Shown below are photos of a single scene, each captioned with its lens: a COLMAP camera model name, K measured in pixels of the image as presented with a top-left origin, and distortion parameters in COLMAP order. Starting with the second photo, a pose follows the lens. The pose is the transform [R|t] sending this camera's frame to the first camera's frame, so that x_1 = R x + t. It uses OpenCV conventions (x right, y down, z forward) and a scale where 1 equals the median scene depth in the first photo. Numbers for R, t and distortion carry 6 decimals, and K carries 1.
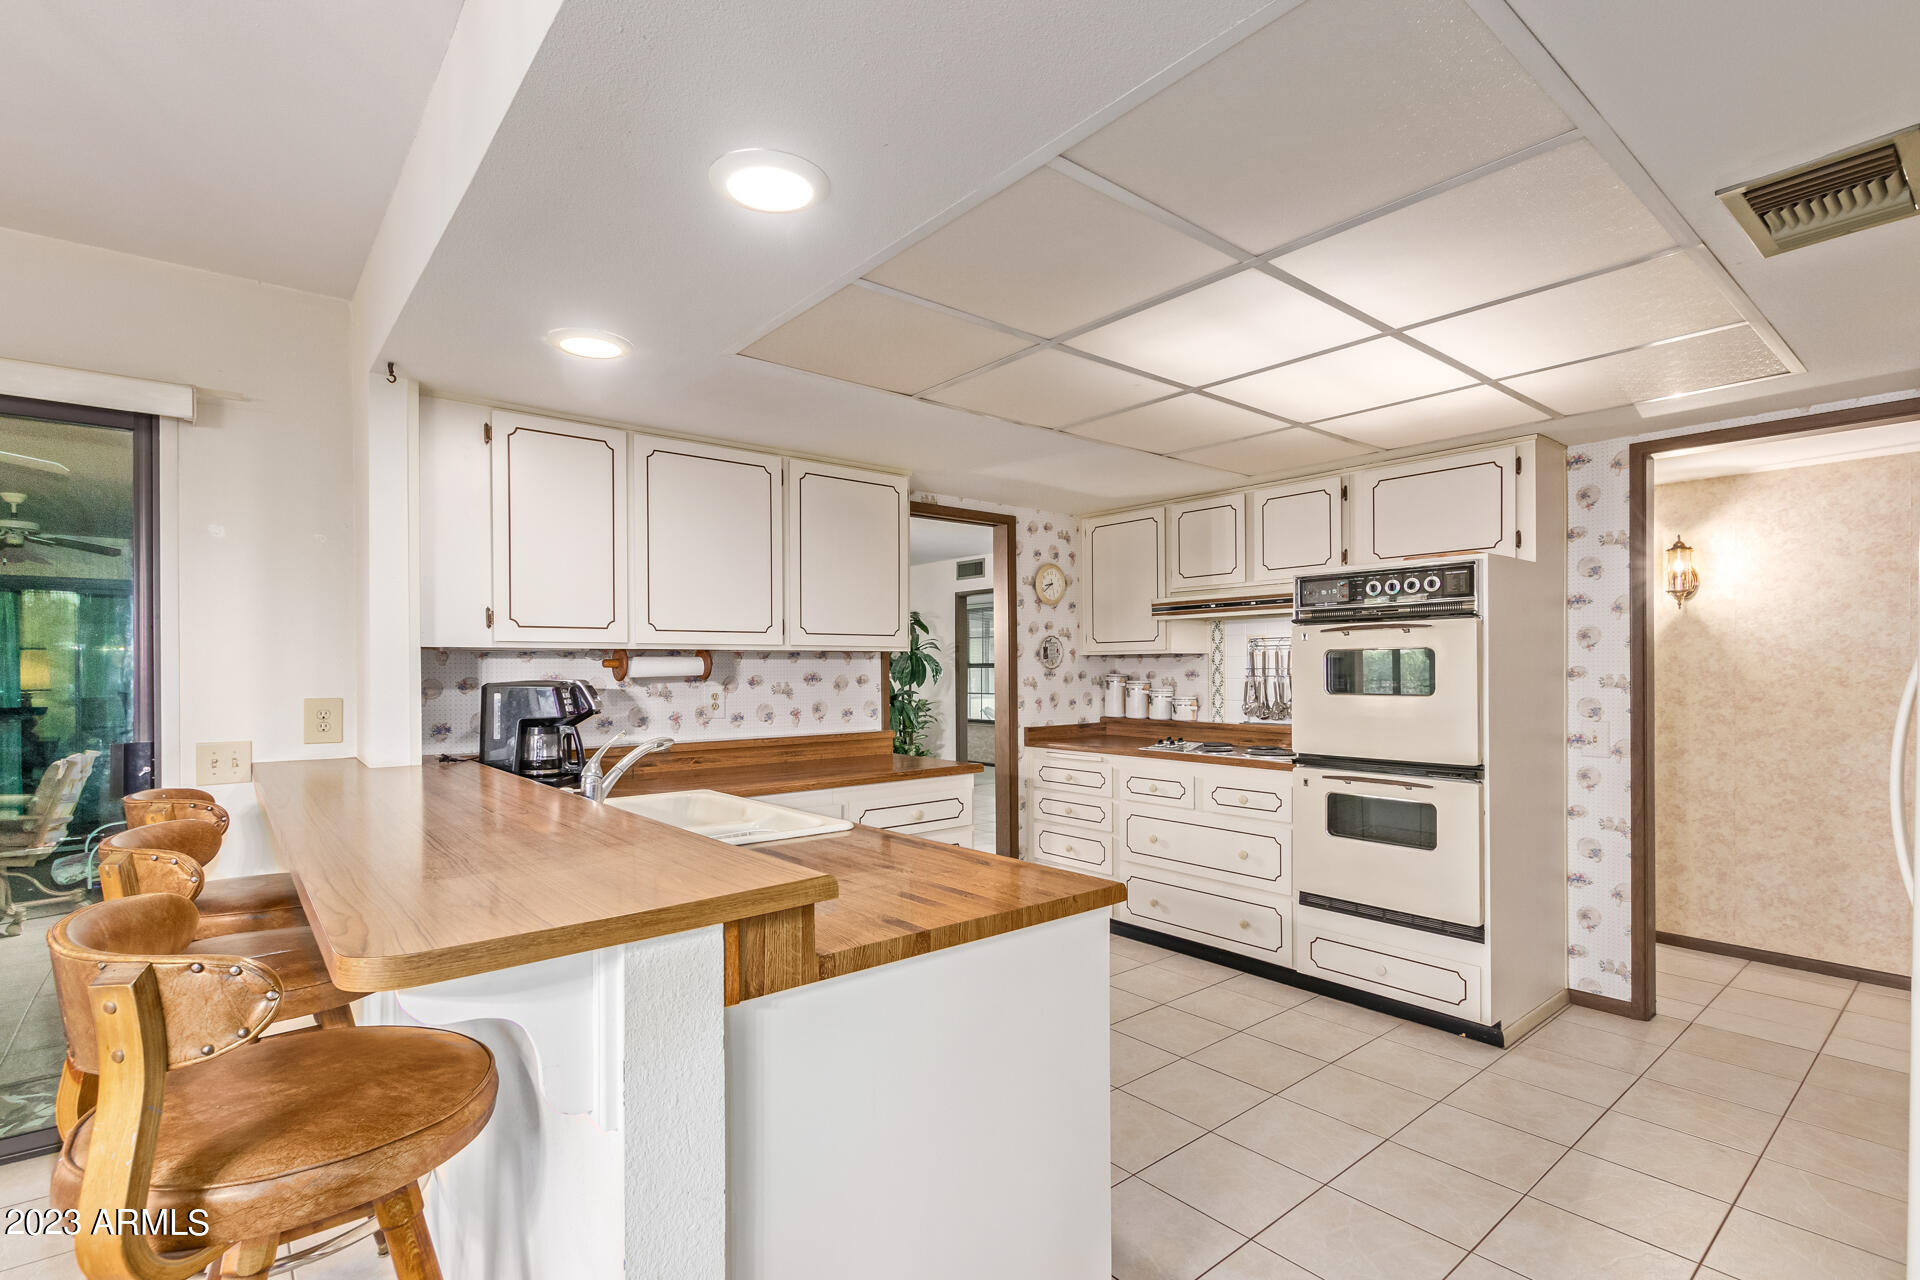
lens RADIAL K [[895.1, 0, 955.6], [0, 895.1, 660.6], [0, 0, 1]] dist [0.001250, 0.000114]
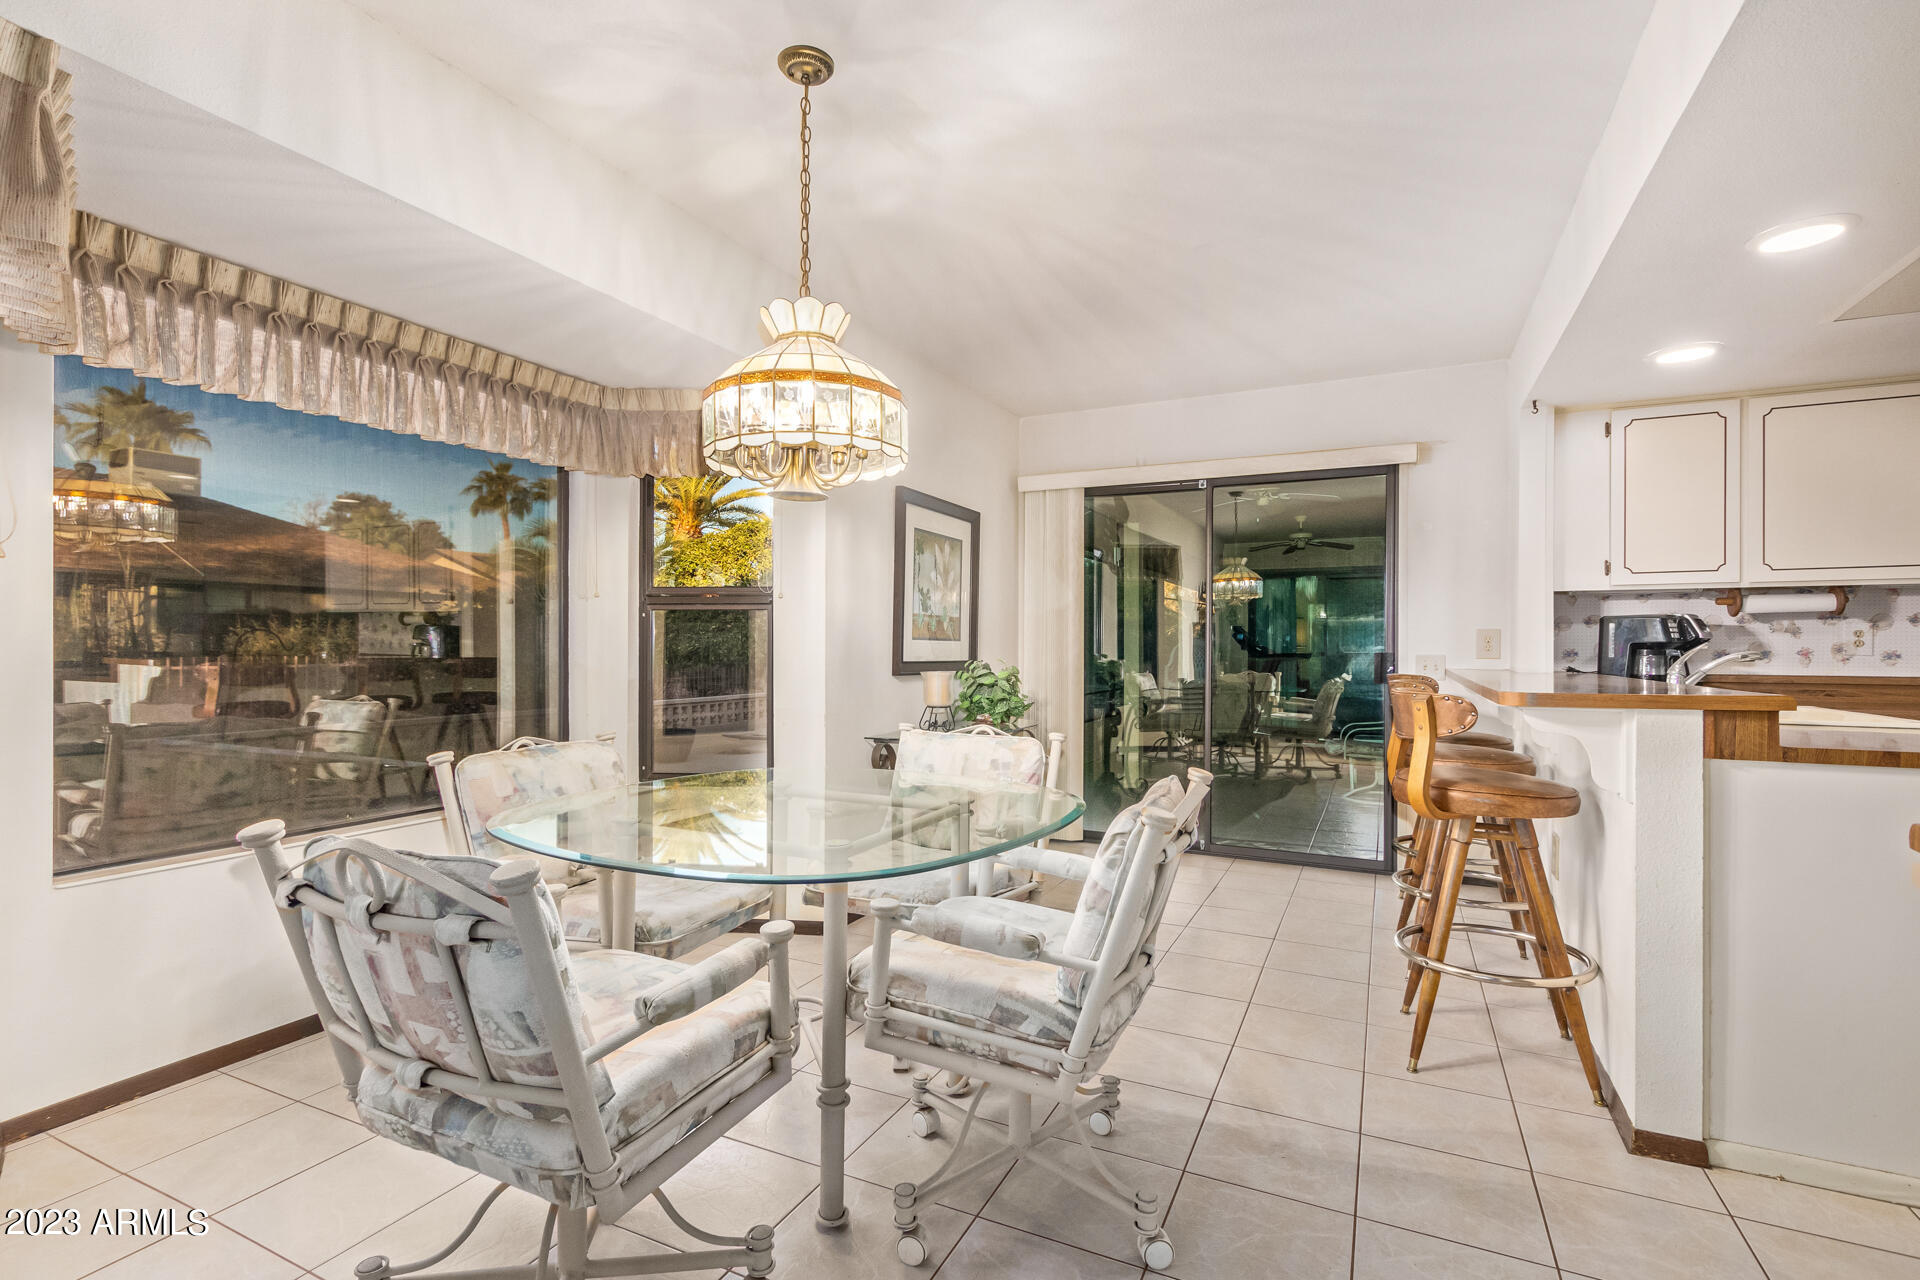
lens RADIAL K [[895.1, 0, 955.6], [0, 895.1, 660.6], [0, 0, 1]] dist [0.001250, 0.000114]
pose [[0.413238, 0.022451, -0.910346, 0.292558], [0.004013, 0.999641, 0.026475, 0.050885], [0.910614, -0.014594, 0.413000, -0.433099]]
